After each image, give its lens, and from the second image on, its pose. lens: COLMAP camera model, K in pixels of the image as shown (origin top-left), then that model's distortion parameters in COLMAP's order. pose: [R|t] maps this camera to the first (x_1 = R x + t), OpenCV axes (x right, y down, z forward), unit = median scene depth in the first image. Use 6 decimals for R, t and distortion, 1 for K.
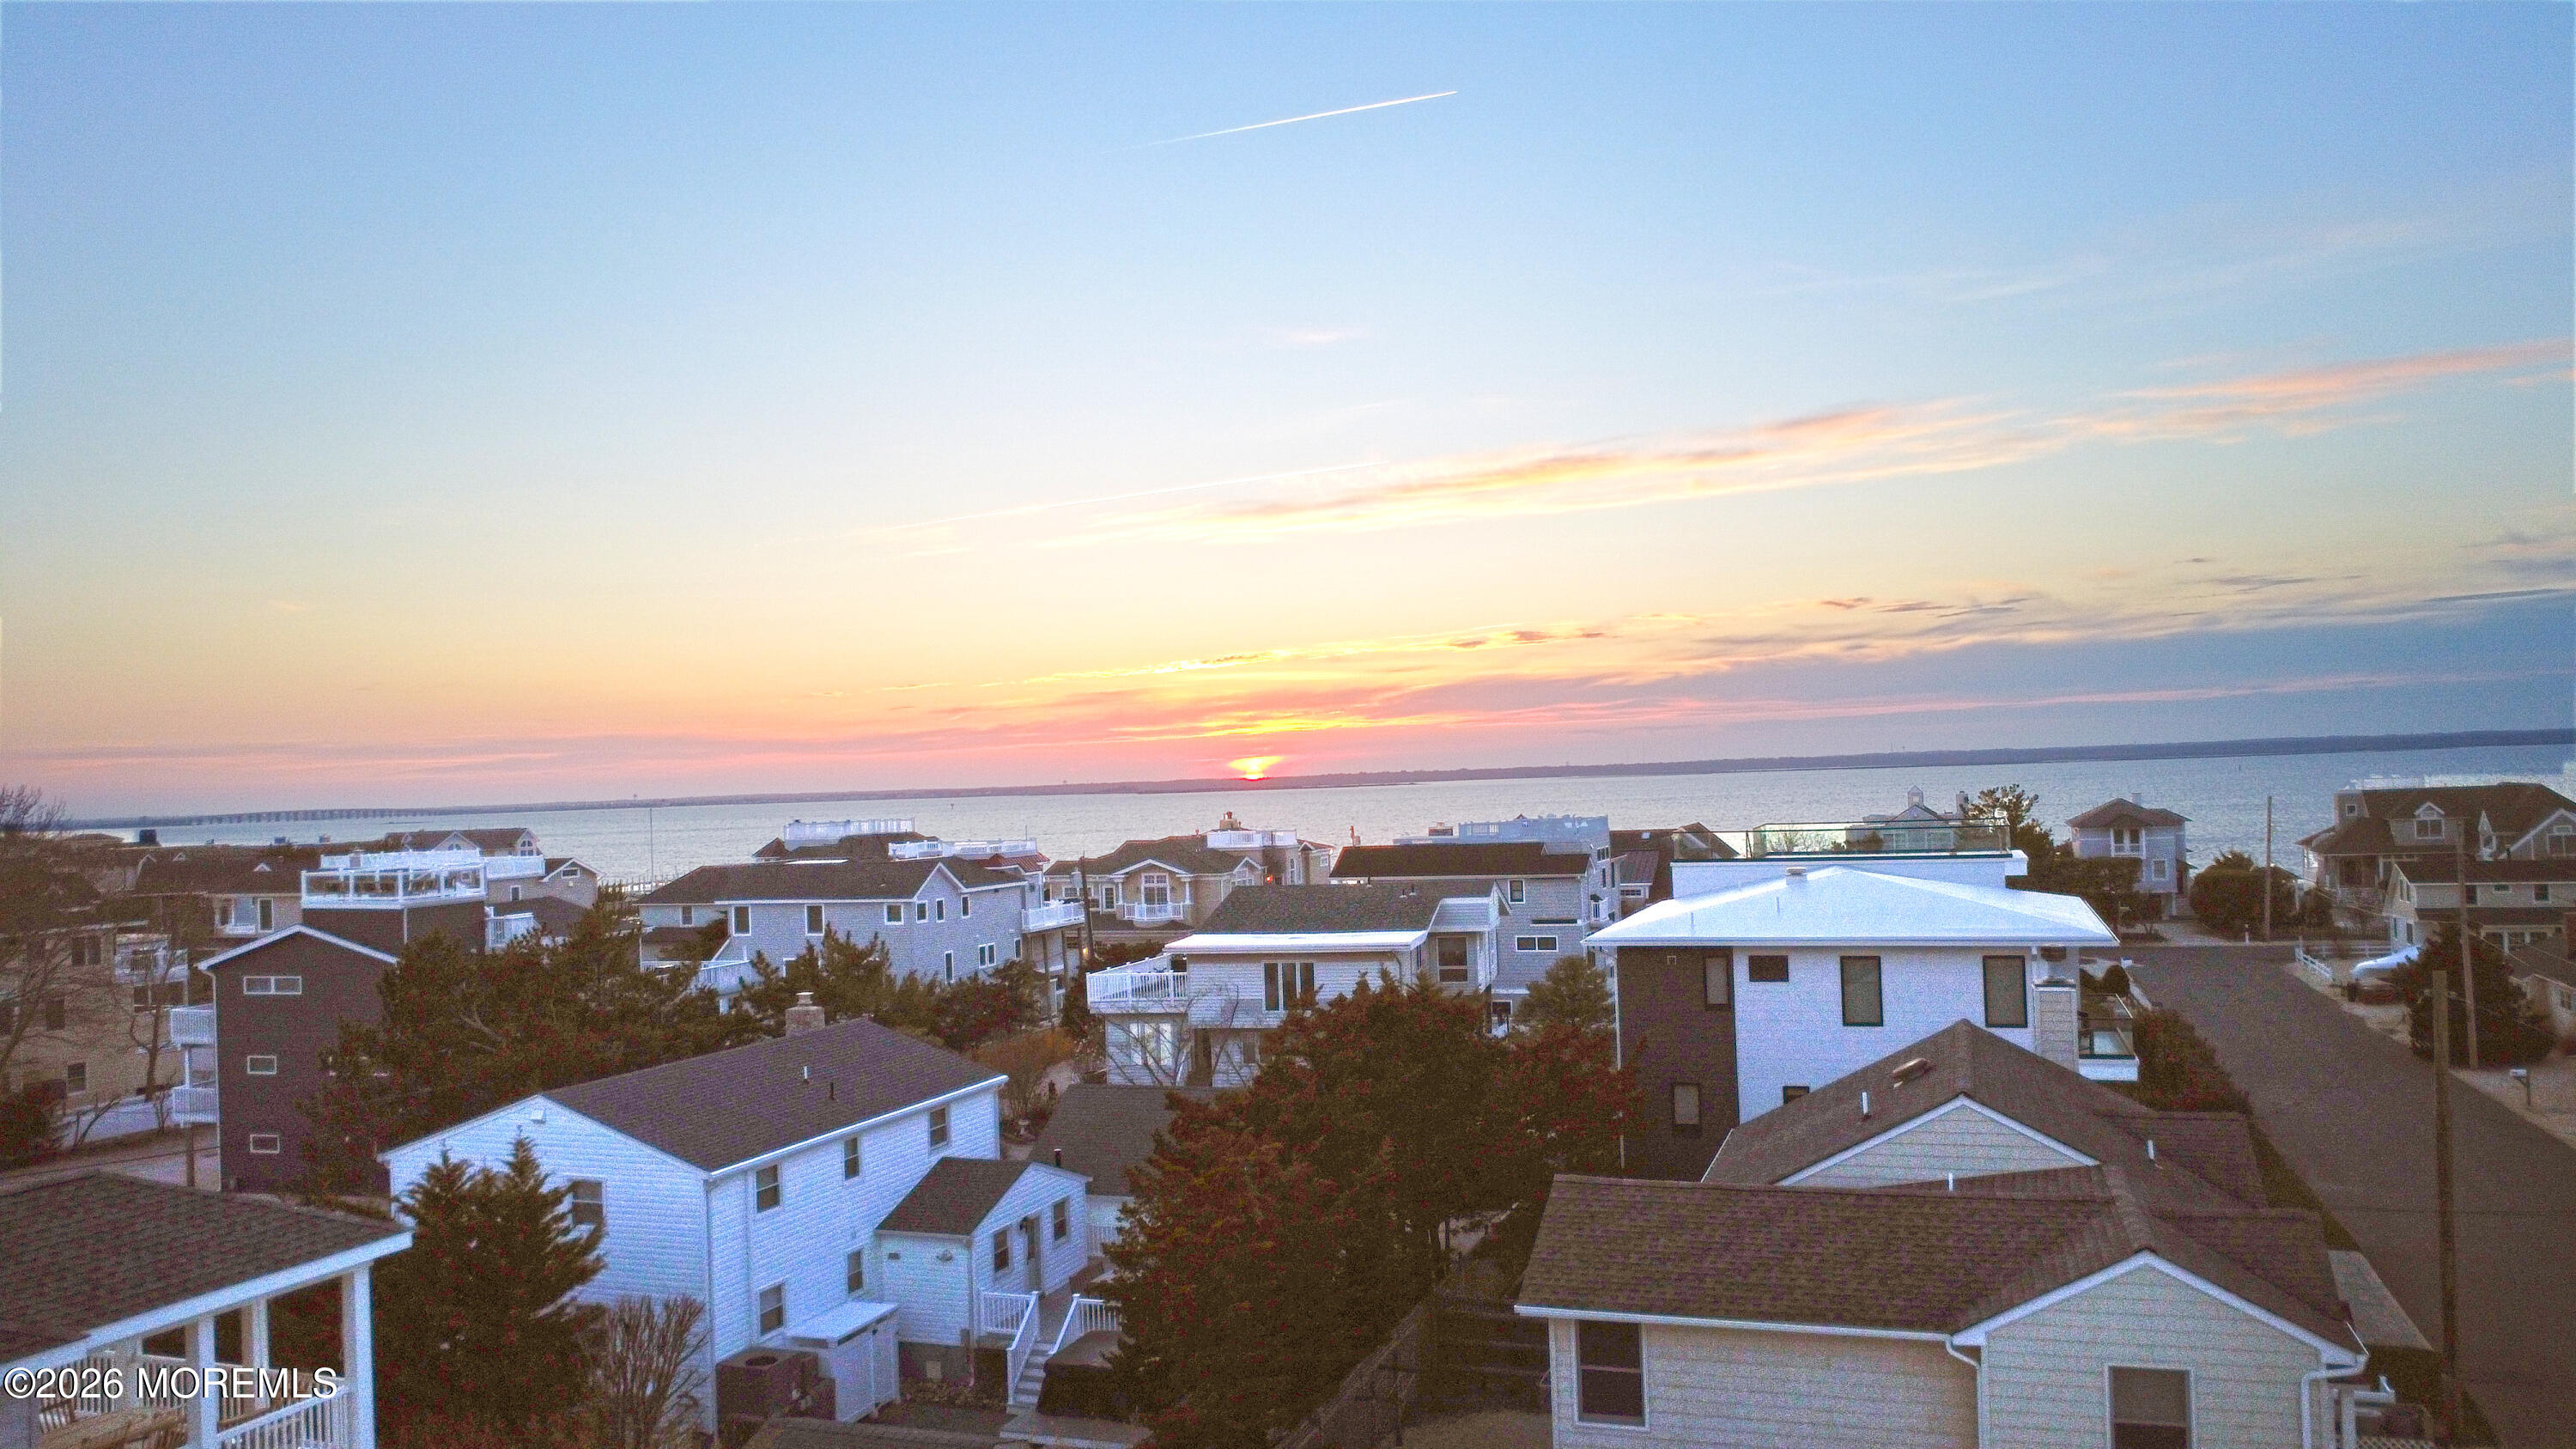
lens RADIAL K [[1843.0, 0, 1288.0], [0, 1843.0, 724.5], [0, 0, 1]] dist [-0.025459, -0.008426]
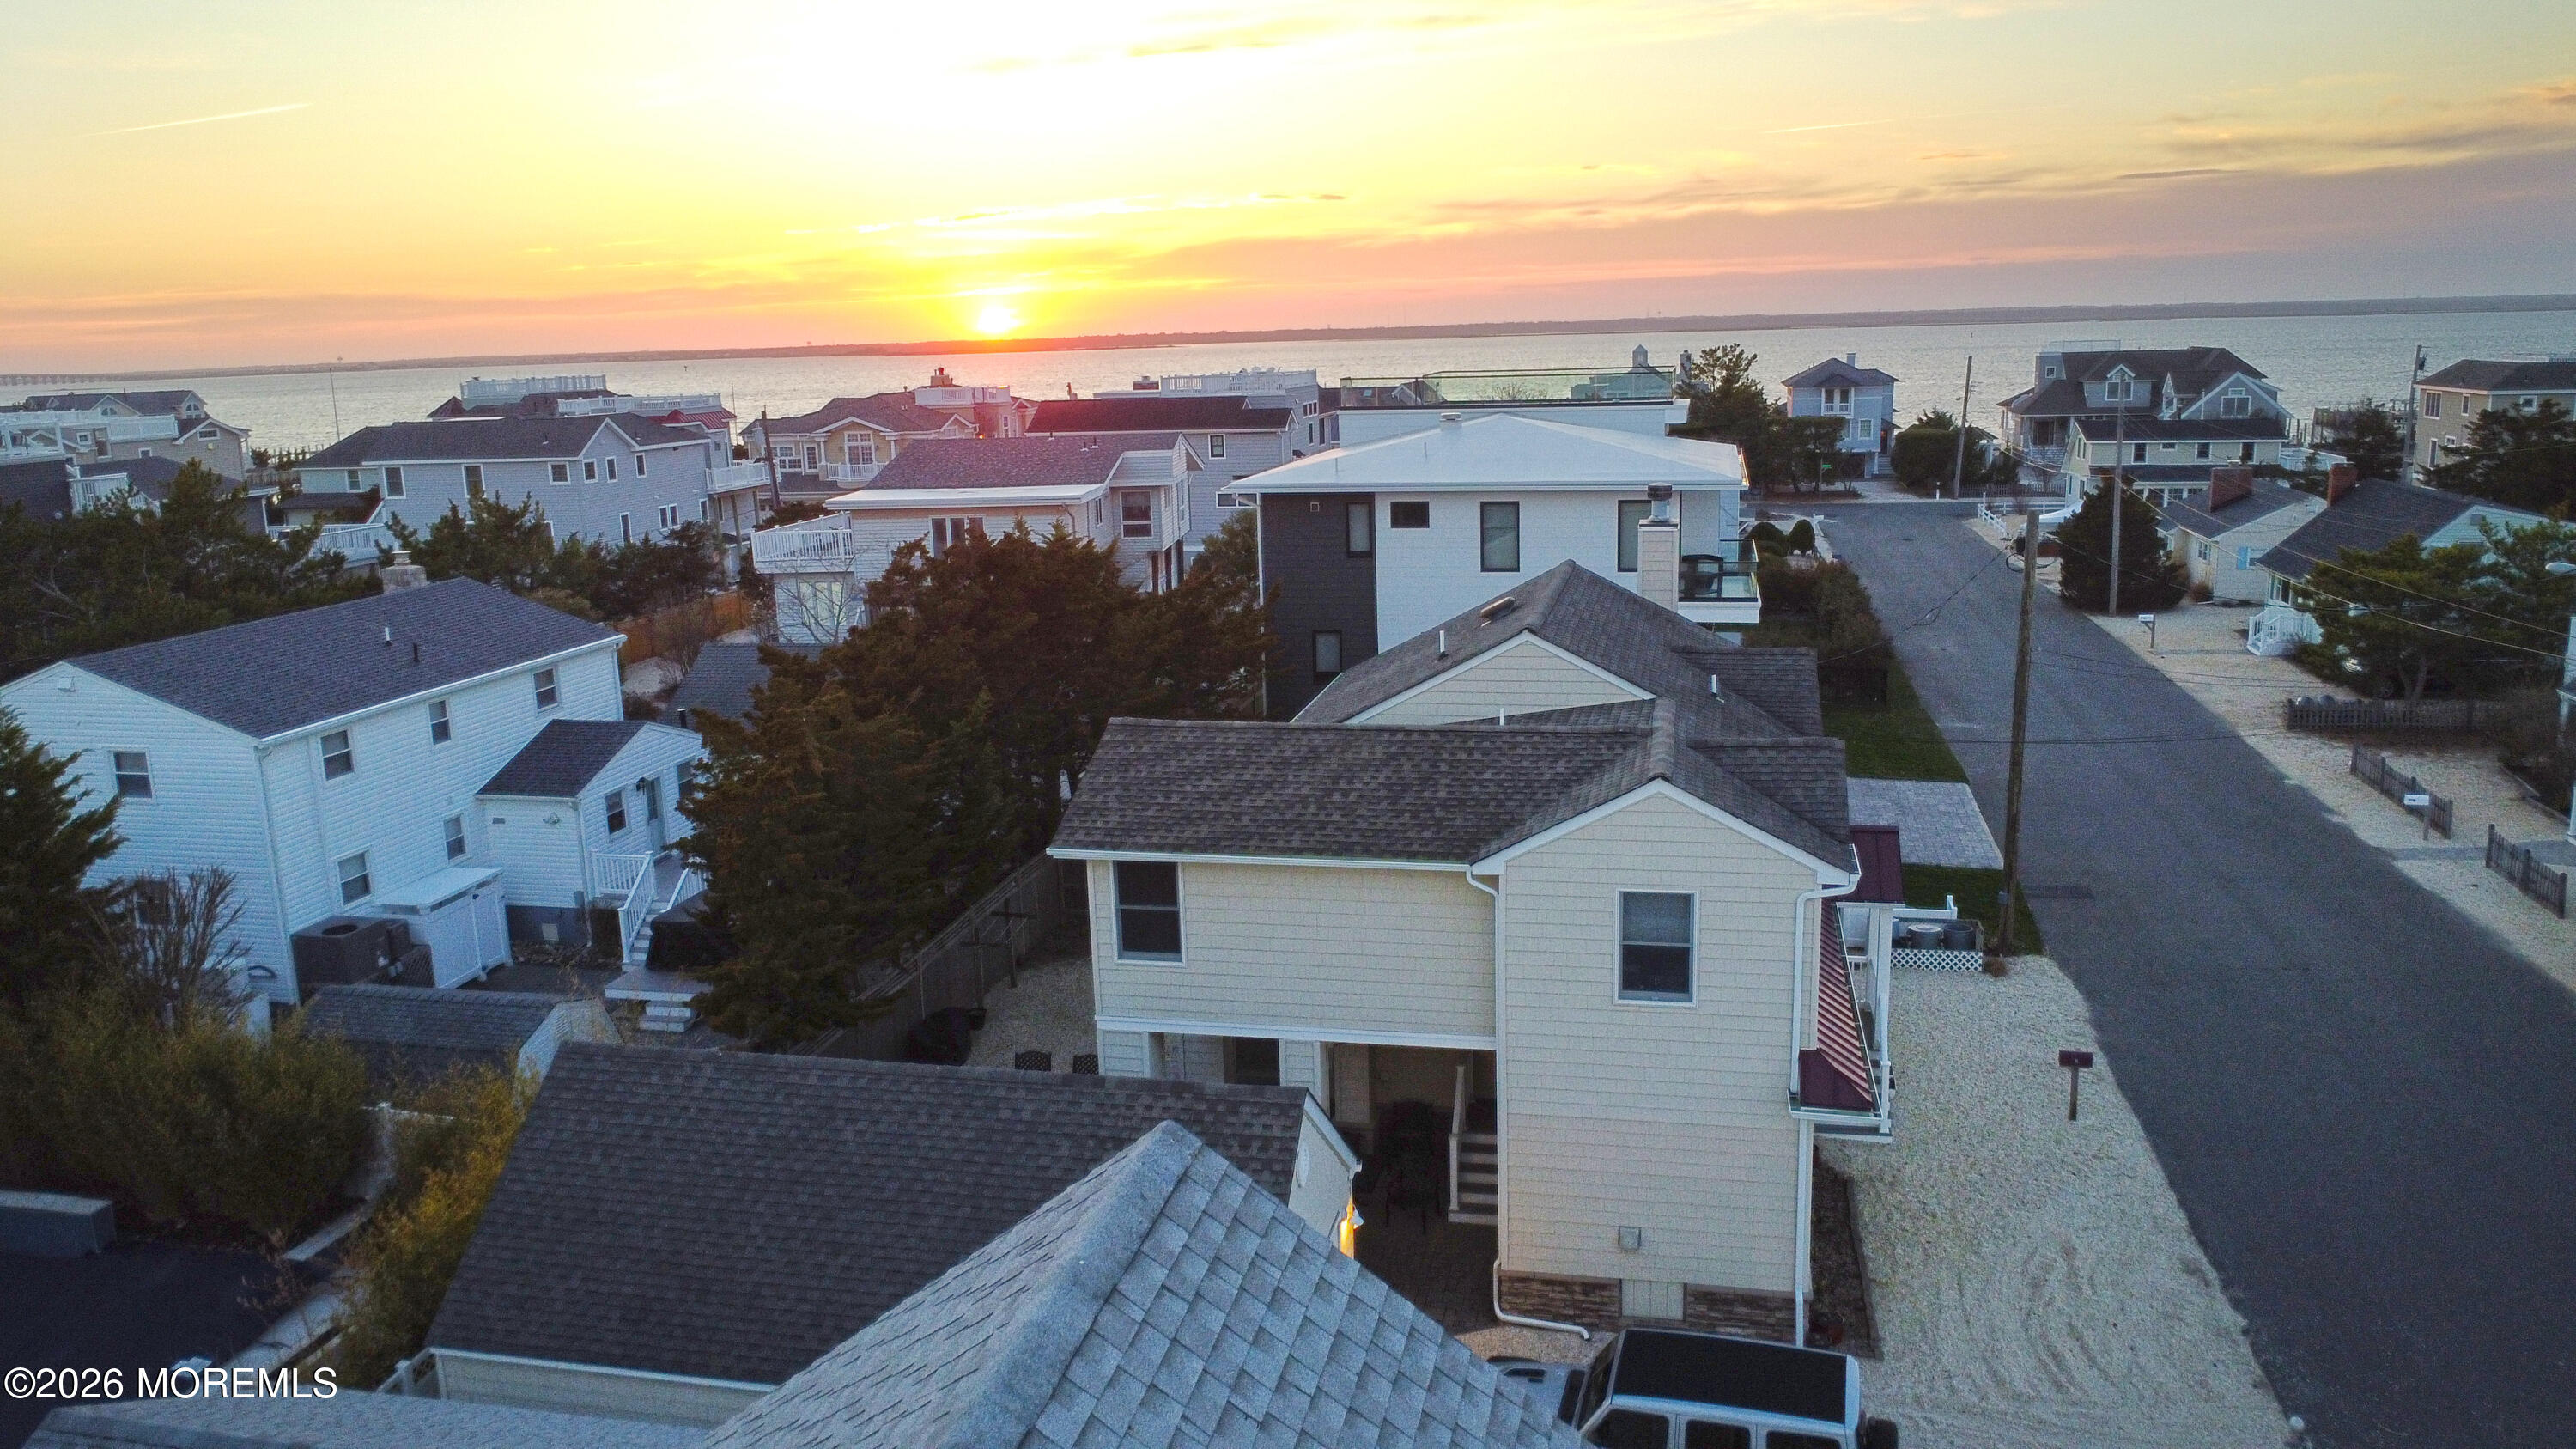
lens RADIAL K [[1843.0, 0, 1288.0], [0, 1843.0, 724.5], [0, 0, 1]] dist [-0.025459, -0.008426]
pose [[0.992000, -0.021015, 0.124472, 0.072614], [-0.008427, 0.972821, 0.231406, 0.014773], [-0.125952, -0.230604, 0.964862, 0.033682]]
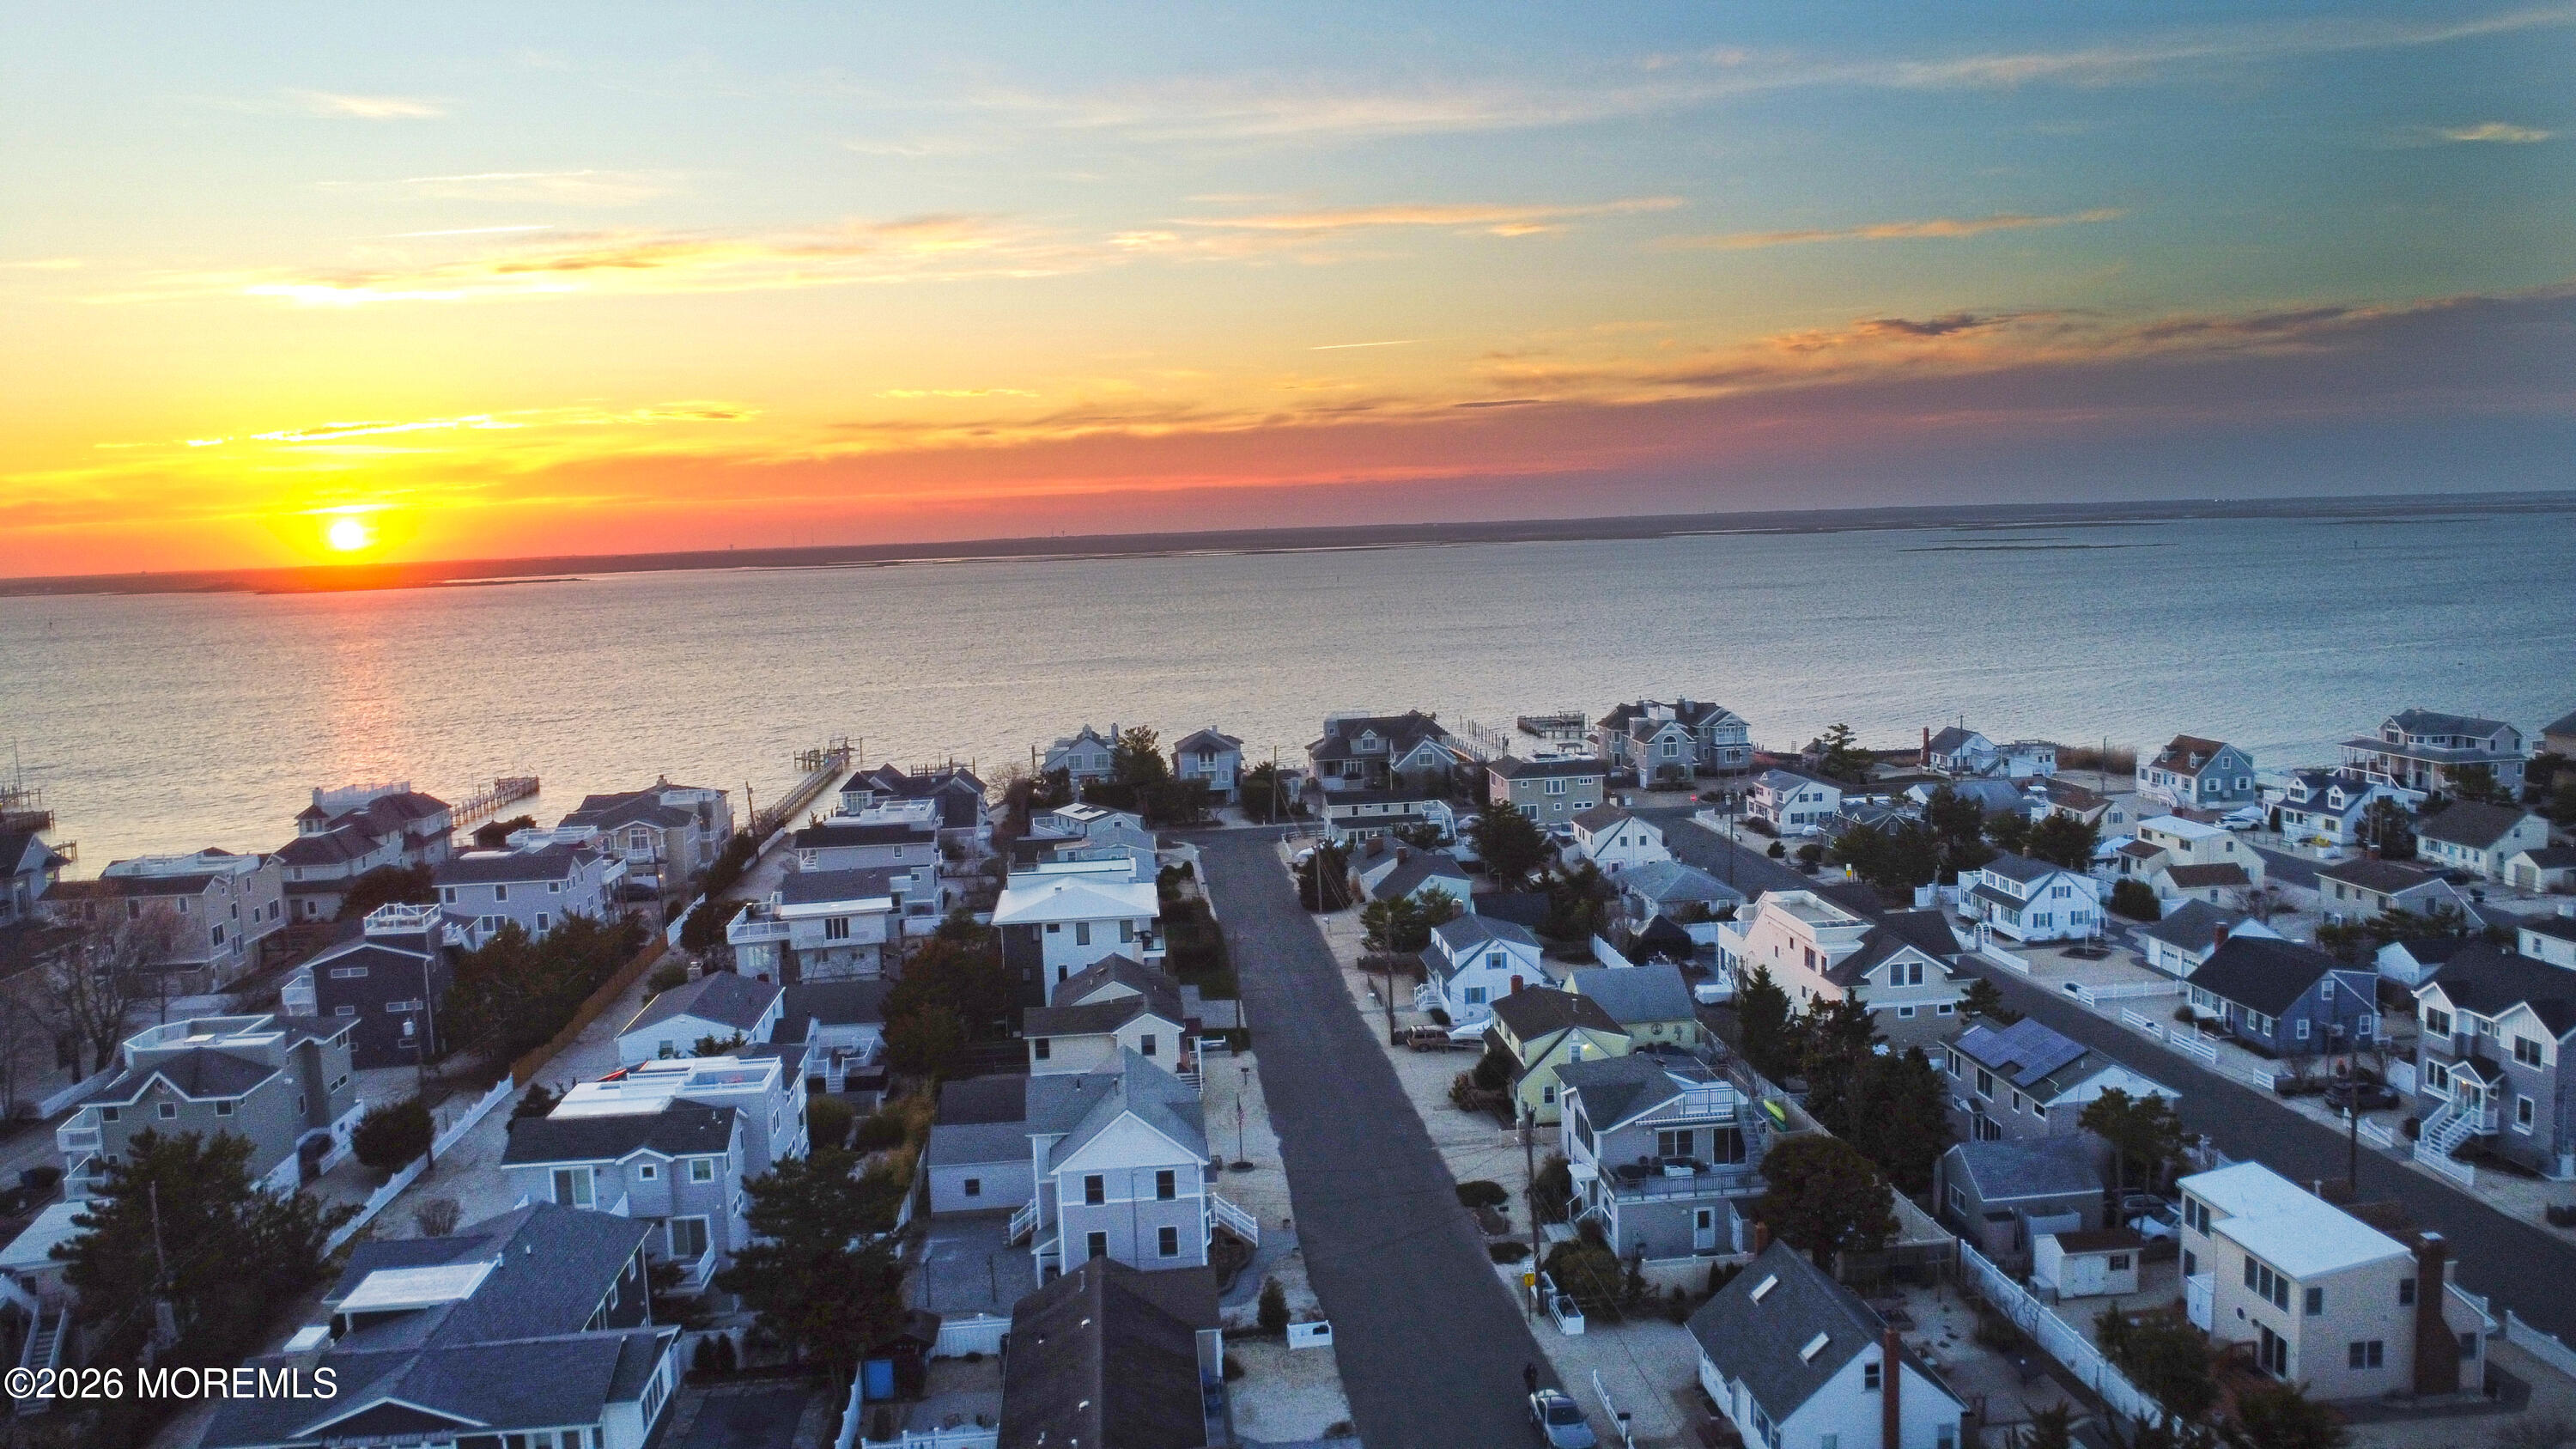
lens RADIAL K [[1843.0, 0, 1288.0], [0, 1843.0, 724.5], [0, 0, 1]] dist [-0.025459, -0.008426]
pose [[0.901895, -0.043856, 0.429724, -0.690119], [-0.008441, 0.992853, 0.119042, -0.575191], [-0.431874, -0.110991, 0.895079, -1.879275]]
